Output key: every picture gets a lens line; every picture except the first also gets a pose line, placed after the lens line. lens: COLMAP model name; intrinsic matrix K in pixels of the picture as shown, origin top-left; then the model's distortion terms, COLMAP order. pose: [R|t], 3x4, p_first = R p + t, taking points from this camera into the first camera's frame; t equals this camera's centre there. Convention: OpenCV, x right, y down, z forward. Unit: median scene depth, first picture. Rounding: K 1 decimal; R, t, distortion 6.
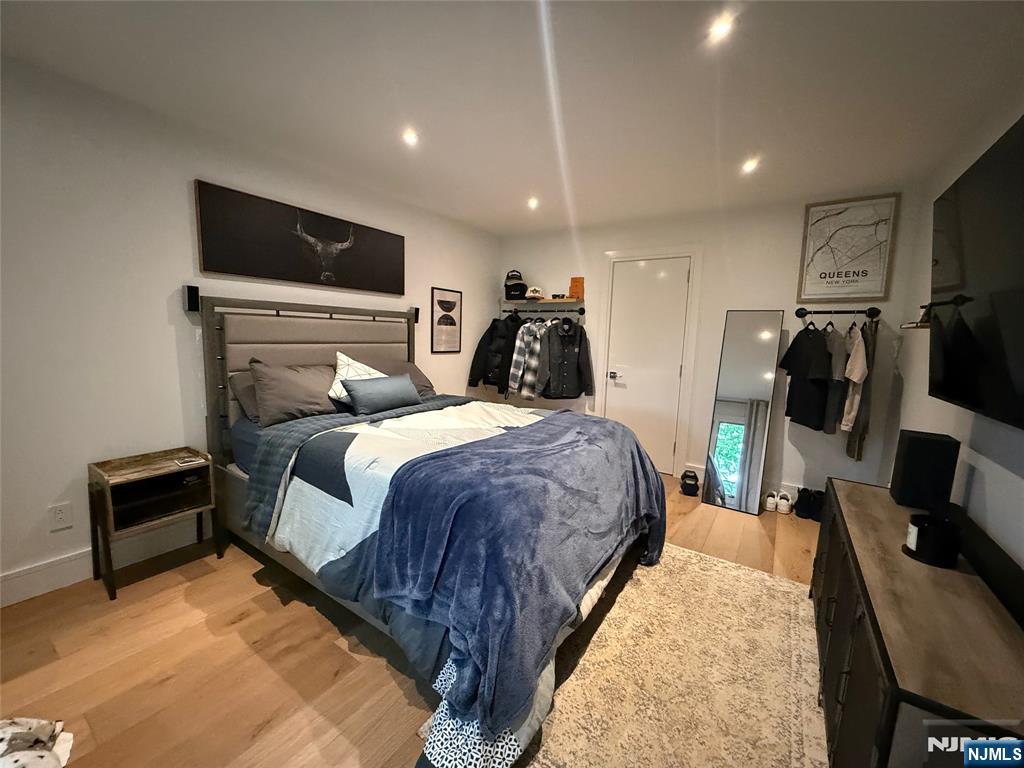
lens RADIAL K [[407.2, 0, 510.2], [0, 407.2, 384.9], [0, 0, 1]] dist [0.001418, 0.000103]
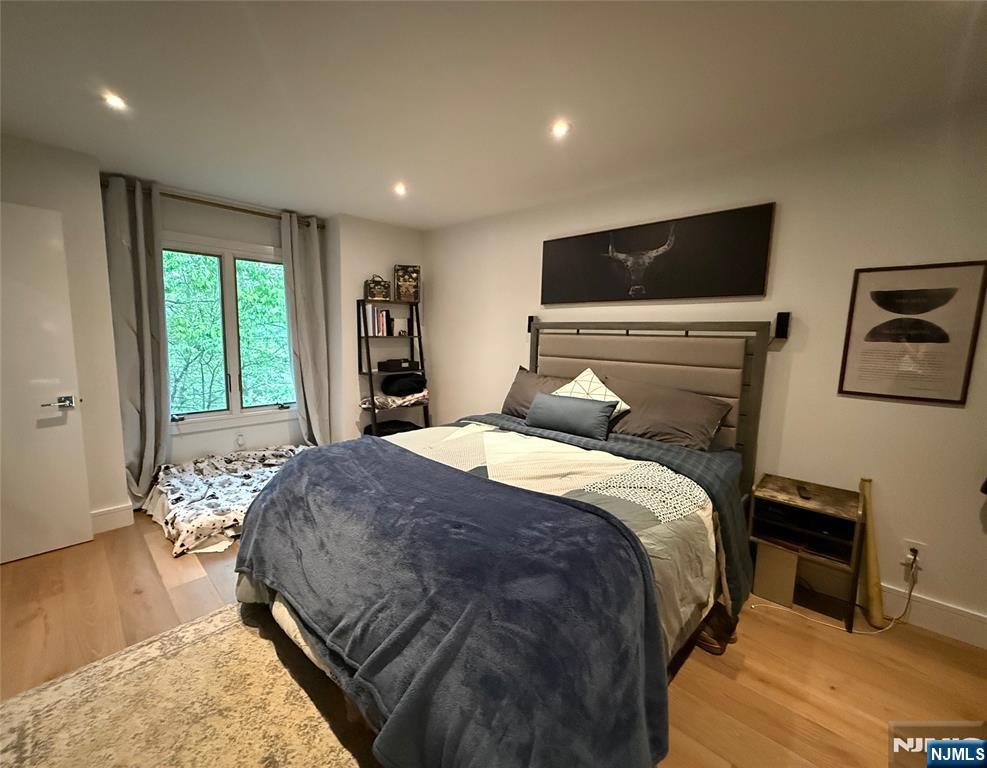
lens RADIAL K [[428.8, 0, 490.3], [0, 428.8, 392.9], [0, 0, 1]] dist [-0.044452, 0.010737]
pose [[-0.183070, 0.078268, -0.979979, 0.596603], [-0.160816, 0.981014, 0.108393, -0.090285], [0.969858, 0.177439, -0.167007, 0.902734]]
